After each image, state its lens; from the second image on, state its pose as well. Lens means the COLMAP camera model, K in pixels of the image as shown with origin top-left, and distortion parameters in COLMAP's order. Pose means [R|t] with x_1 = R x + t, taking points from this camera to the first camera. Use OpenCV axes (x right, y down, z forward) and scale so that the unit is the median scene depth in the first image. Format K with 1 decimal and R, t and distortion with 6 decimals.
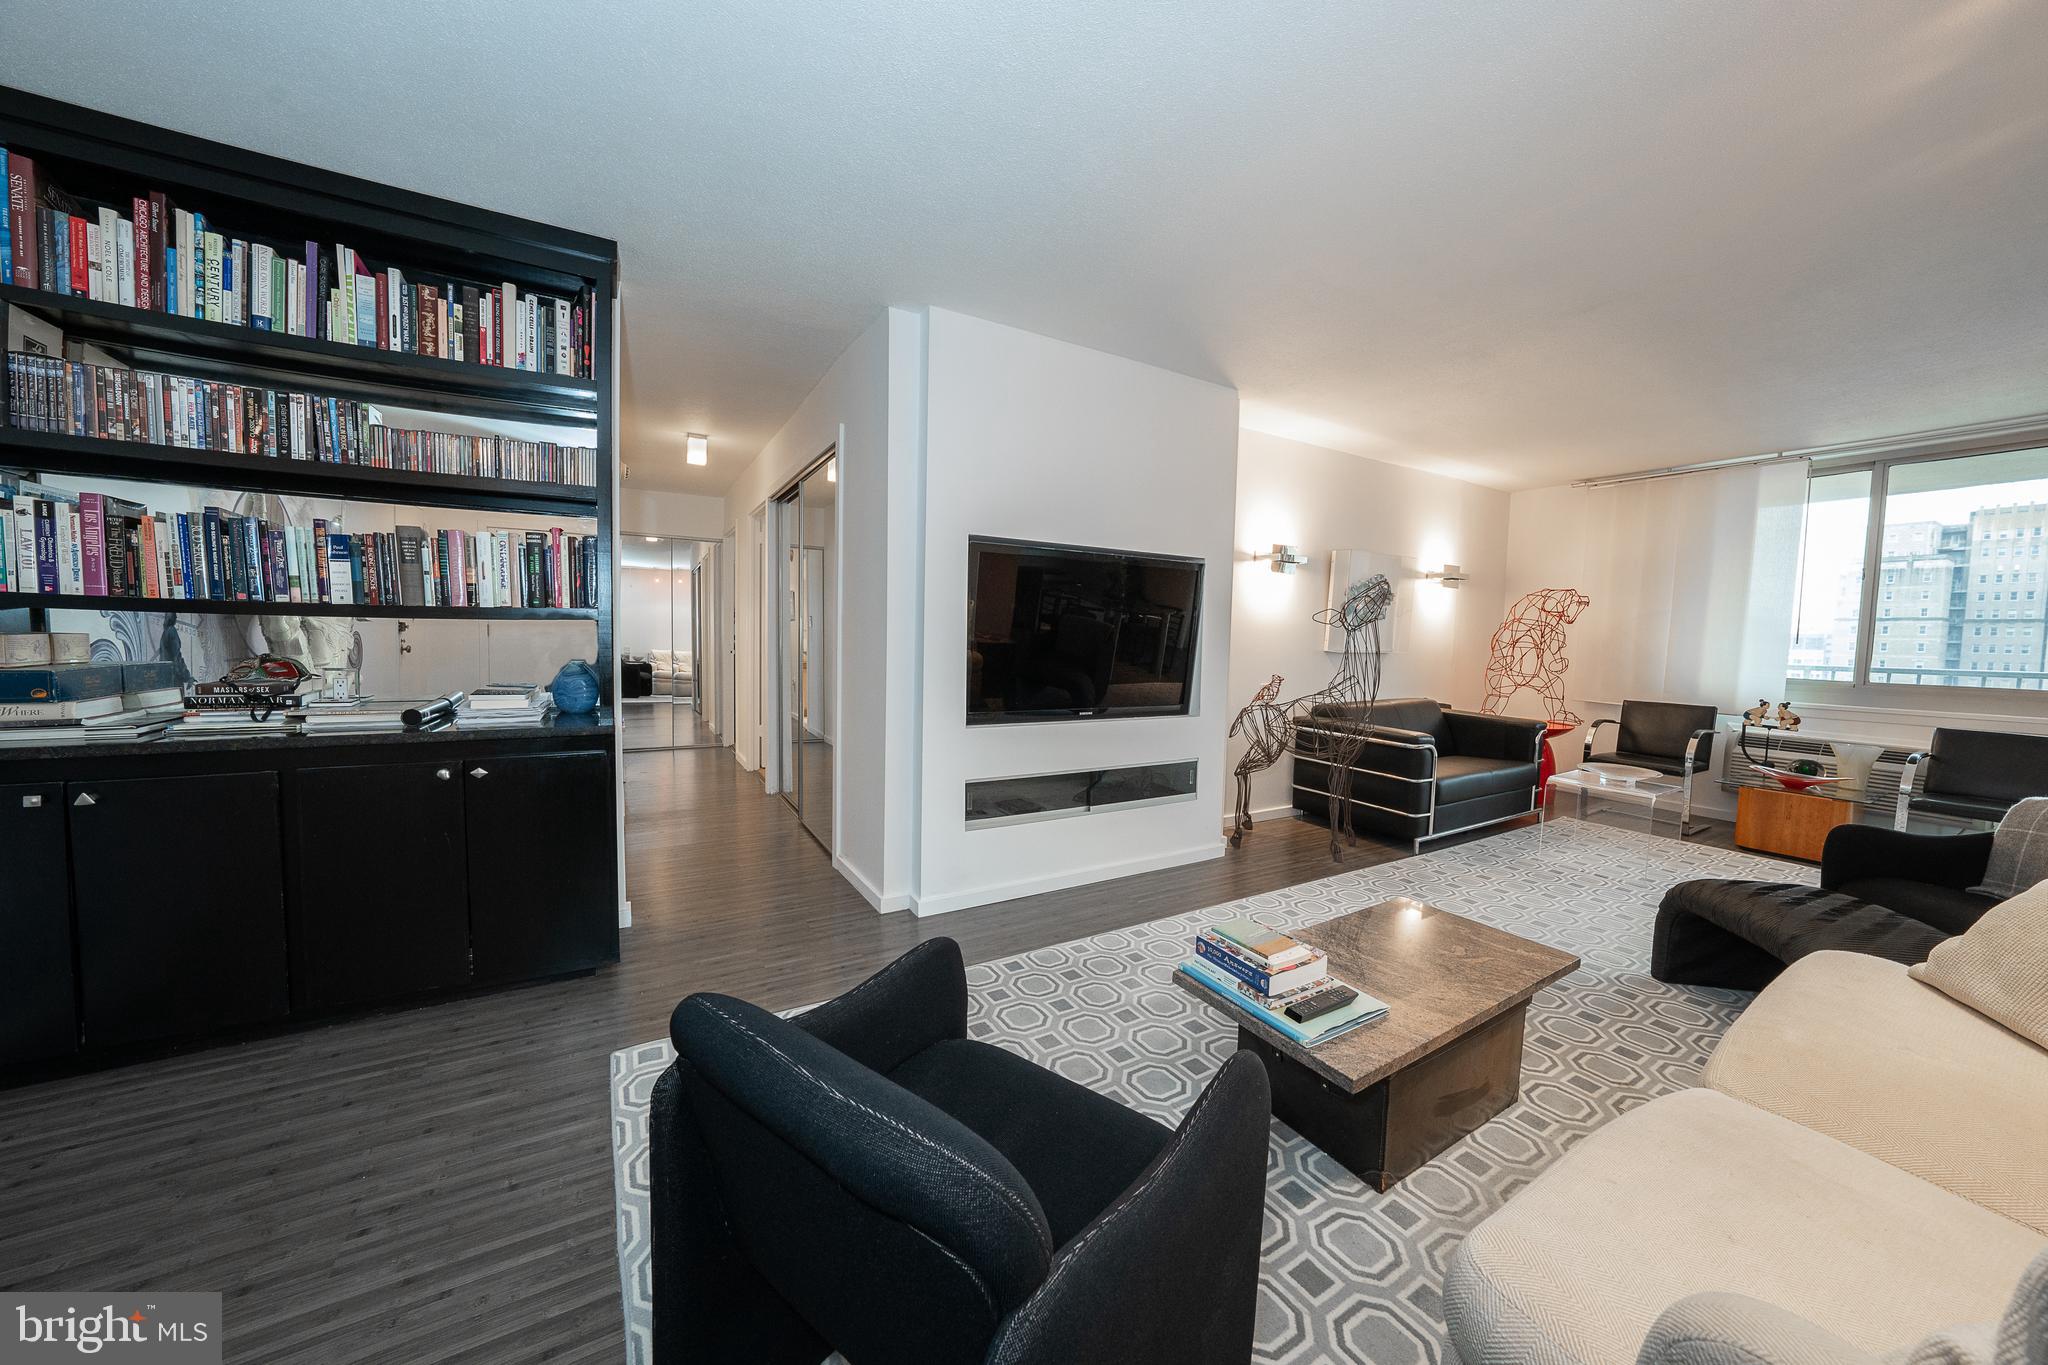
lens RADIAL K [[705.3, 0, 1021.9], [0, 705.3, 678.6], [0, 0, 1]] dist [-0.030087, 0.007219]
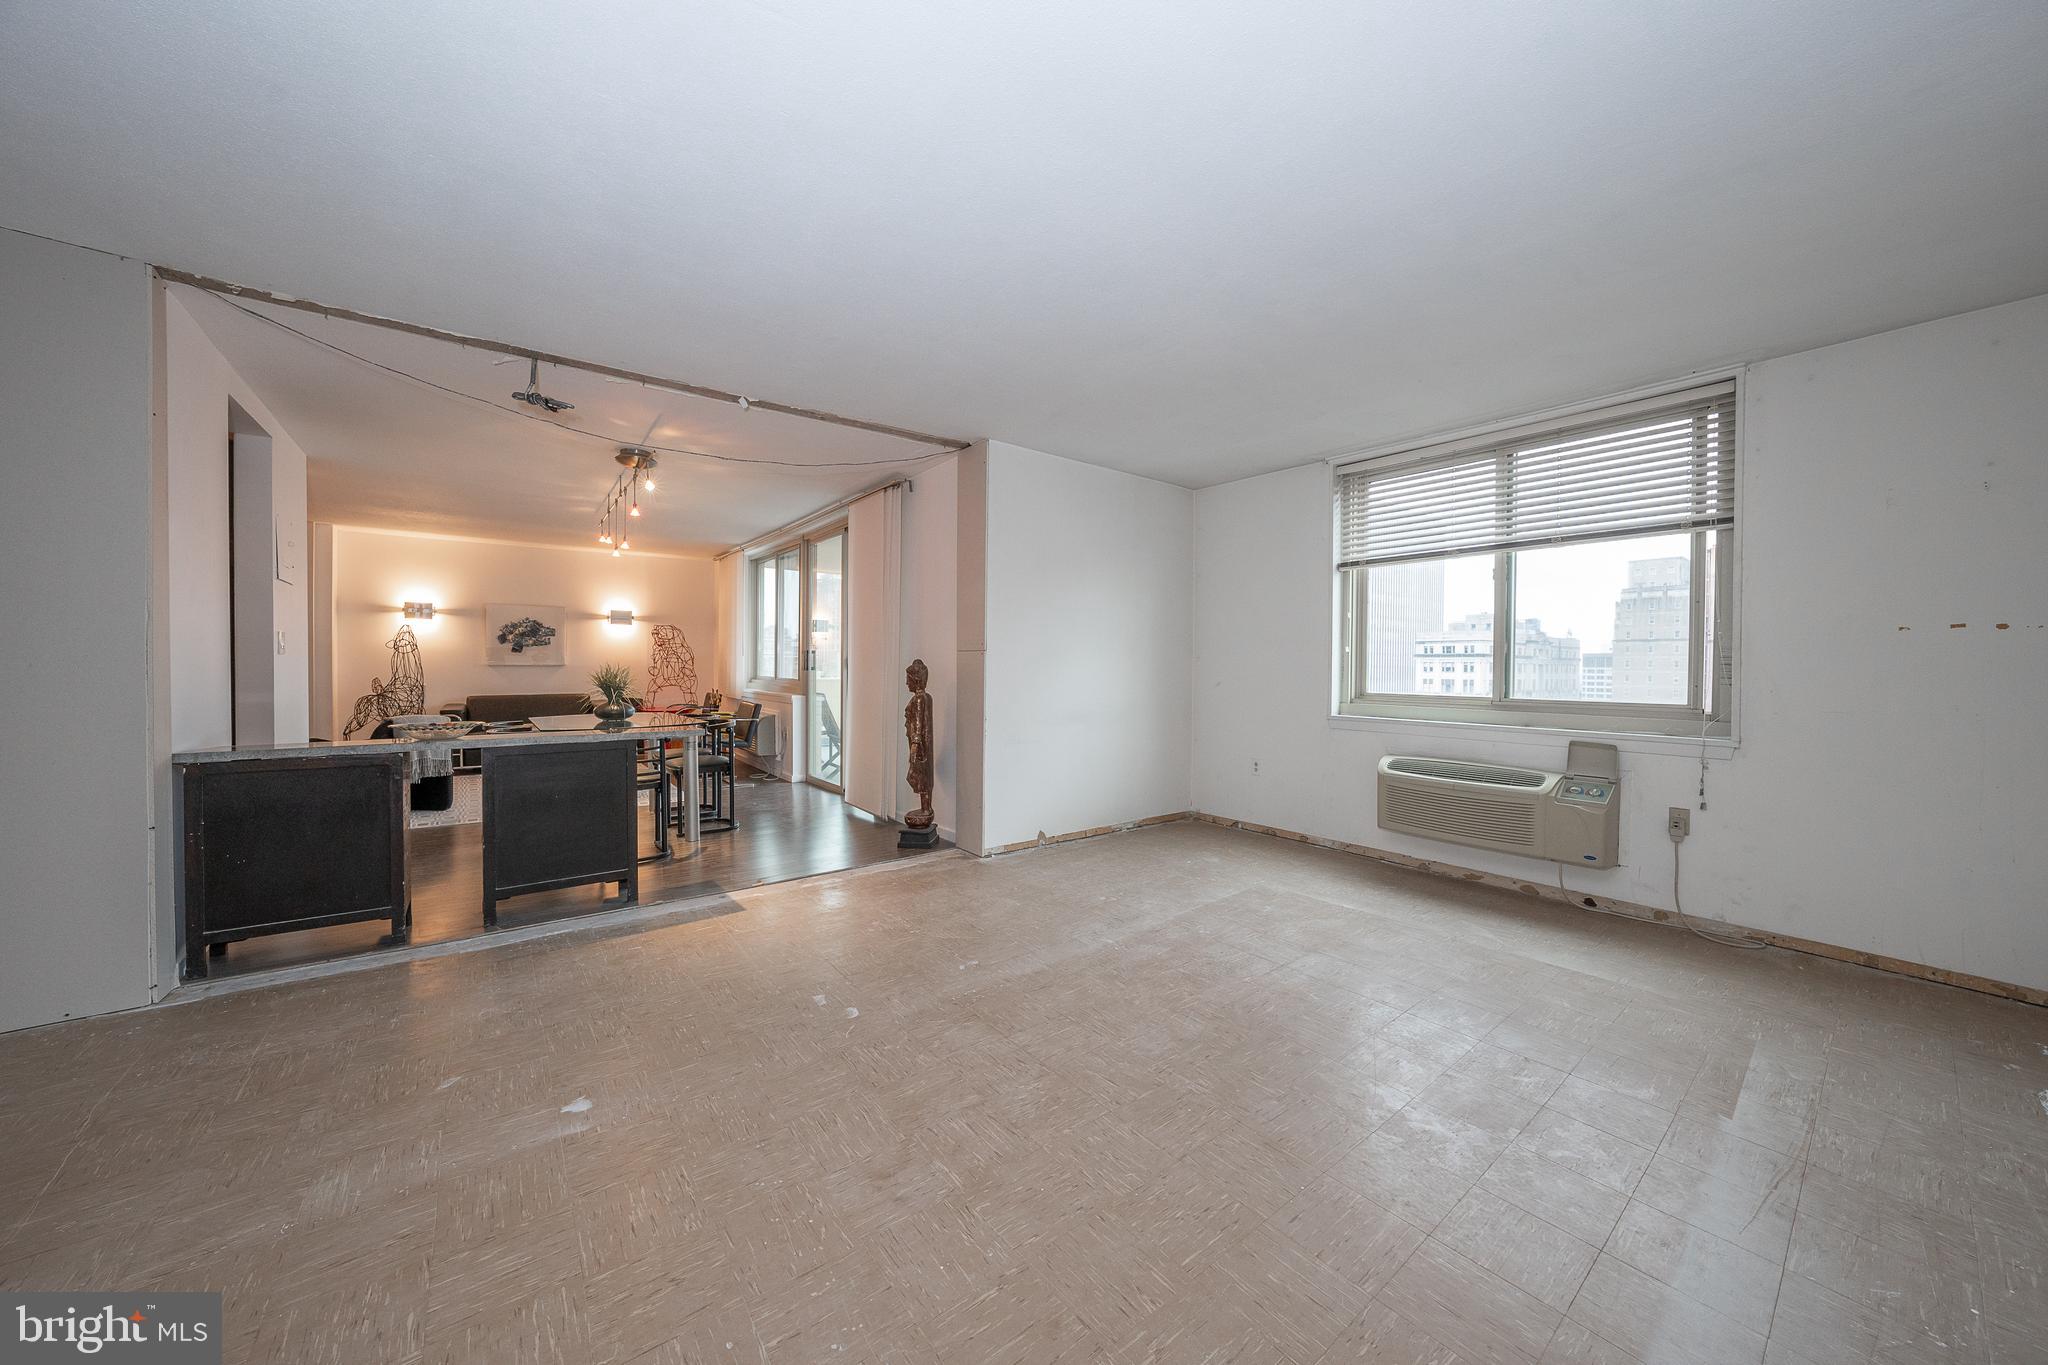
lens RADIAL K [[705.3, 0, 1021.9], [0, 705.3, 678.6], [0, 0, 1]] dist [-0.030087, 0.007219]
pose [[0.991840, -0.013181, 0.126805, 2.243744], [0.017985, 0.999160, -0.036814, 0.116659], [-0.126214, 0.038794, 0.991244, -1.187090]]
